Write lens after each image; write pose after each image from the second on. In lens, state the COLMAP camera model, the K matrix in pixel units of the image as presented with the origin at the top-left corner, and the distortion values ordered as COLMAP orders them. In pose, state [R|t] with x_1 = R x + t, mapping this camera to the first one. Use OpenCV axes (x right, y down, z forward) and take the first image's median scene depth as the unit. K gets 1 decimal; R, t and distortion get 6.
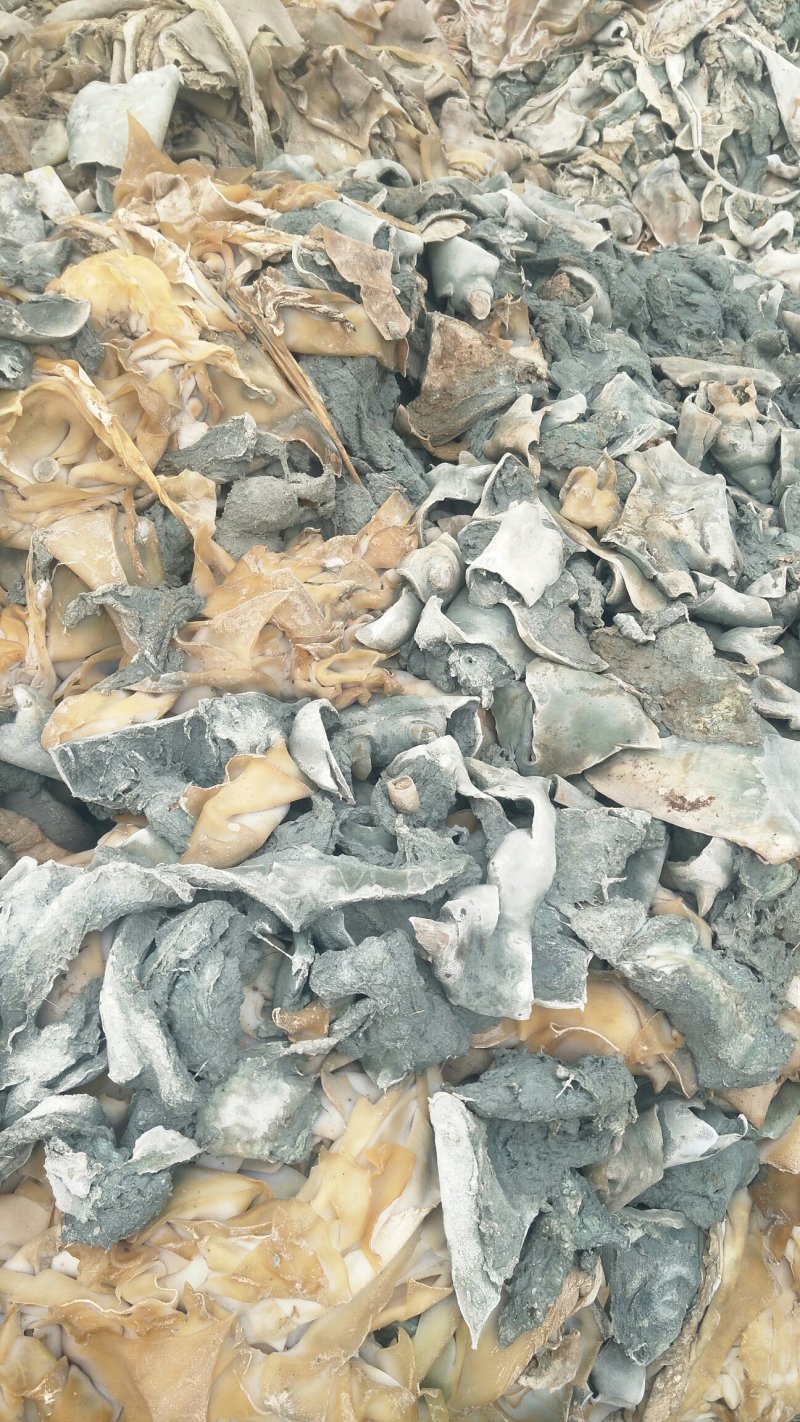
lens RADIAL K [[1093.5, 0, 400.0], [0, 1093.5, 711.0], [0, 0, 1]] dist [0.049864, -0.070324]
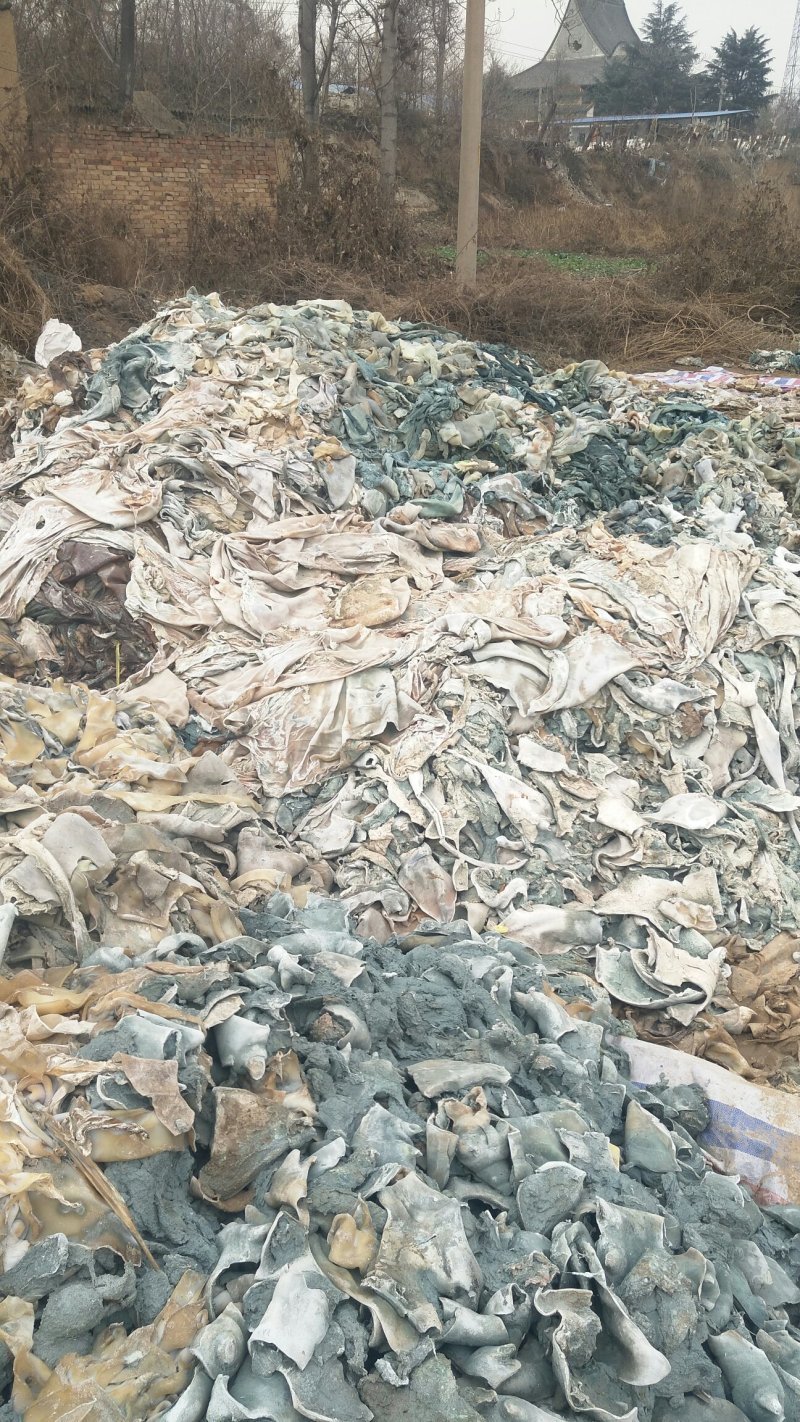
lens RADIAL K [[1112.8, 0, 403.2], [0, 1112.8, 713.6], [0, 0, 1]] dist [0.000007, 0.020433]
pose [[0.987204, -0.088107, 0.132911, 0.119548], [0.135955, 0.900622, -0.412790, -0.207935], [-0.083333, 0.425578, 0.901077, -0.395754]]
